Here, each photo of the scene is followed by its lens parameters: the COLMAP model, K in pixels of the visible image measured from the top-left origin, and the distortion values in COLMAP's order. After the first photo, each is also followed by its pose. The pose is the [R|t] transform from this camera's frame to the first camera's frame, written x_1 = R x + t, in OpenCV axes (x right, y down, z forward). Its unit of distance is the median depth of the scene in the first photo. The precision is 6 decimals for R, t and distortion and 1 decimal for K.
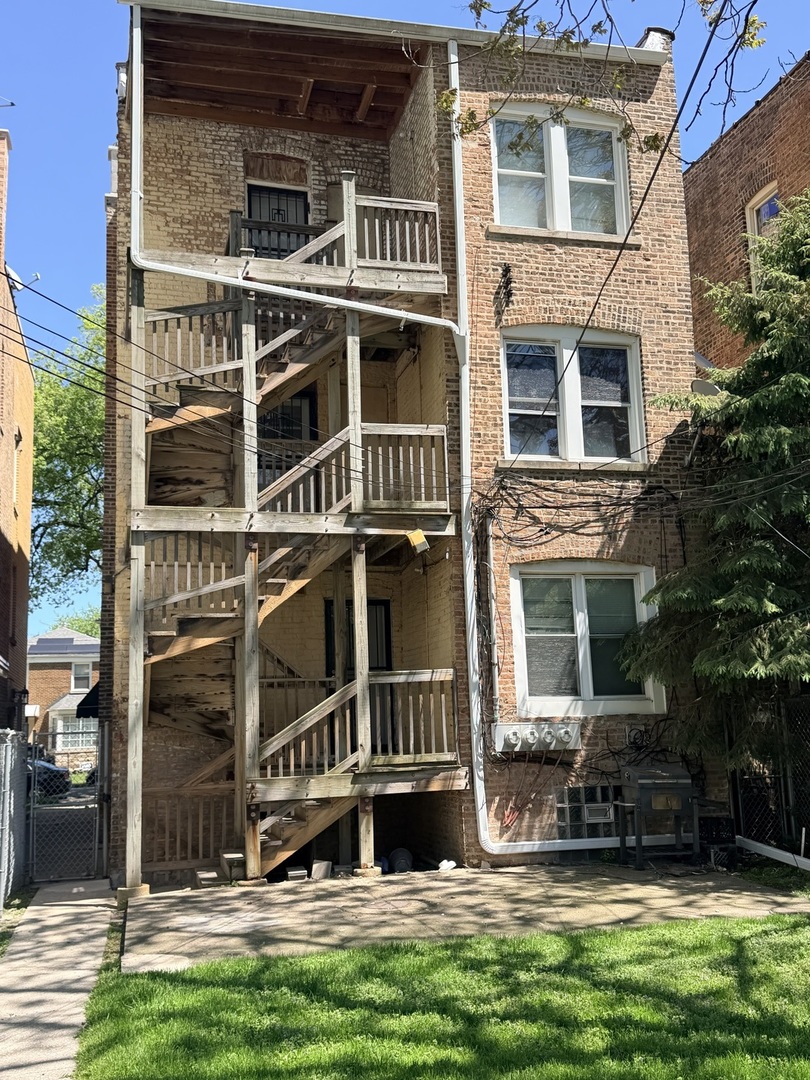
lens RADIAL K [[982.9, 0, 405.0], [0, 982.9, 540.0], [0, 0, 1]] dist [0.080762, -0.012174]
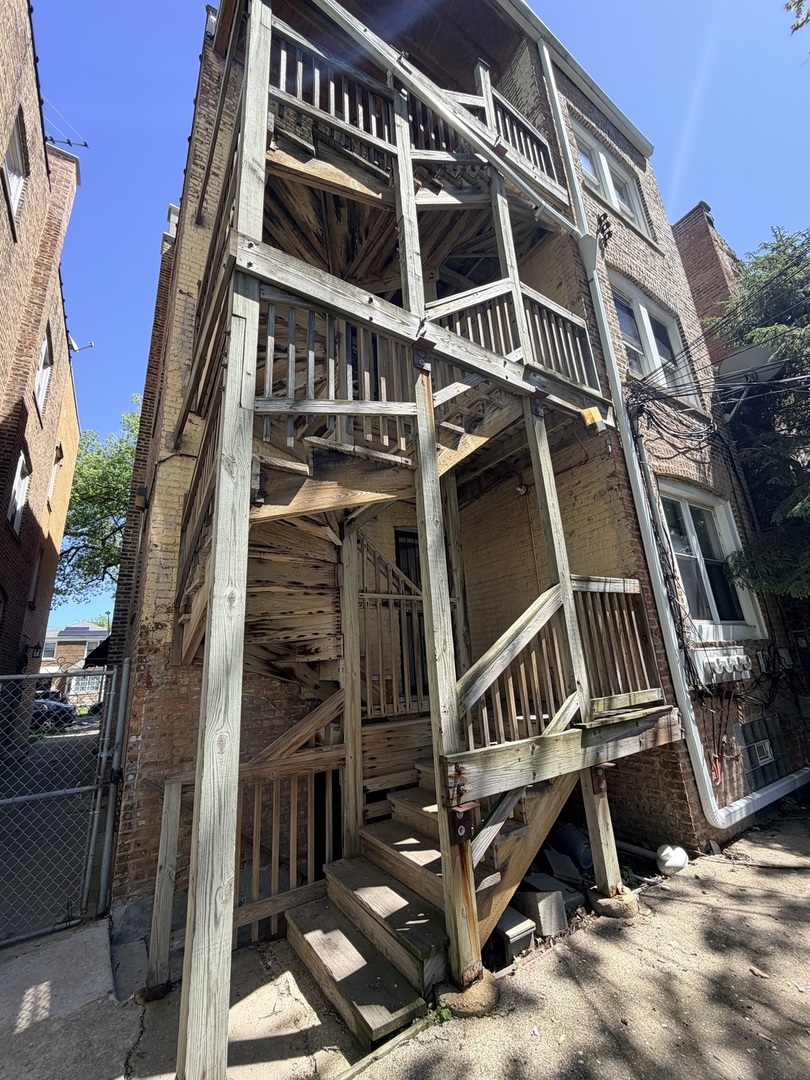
lens RADIAL K [[430.8, 0, 404.7], [0, 430.8, 537.0], [0, 0, 1]] dist [0.000199, 0.000358]
pose [[0.955662, 0.065995, 0.286976, -0.233023], [-0.030773, 0.991608, -0.125562, 0.147627], [-0.292854, 0.111164, 0.949673, 0.729491]]
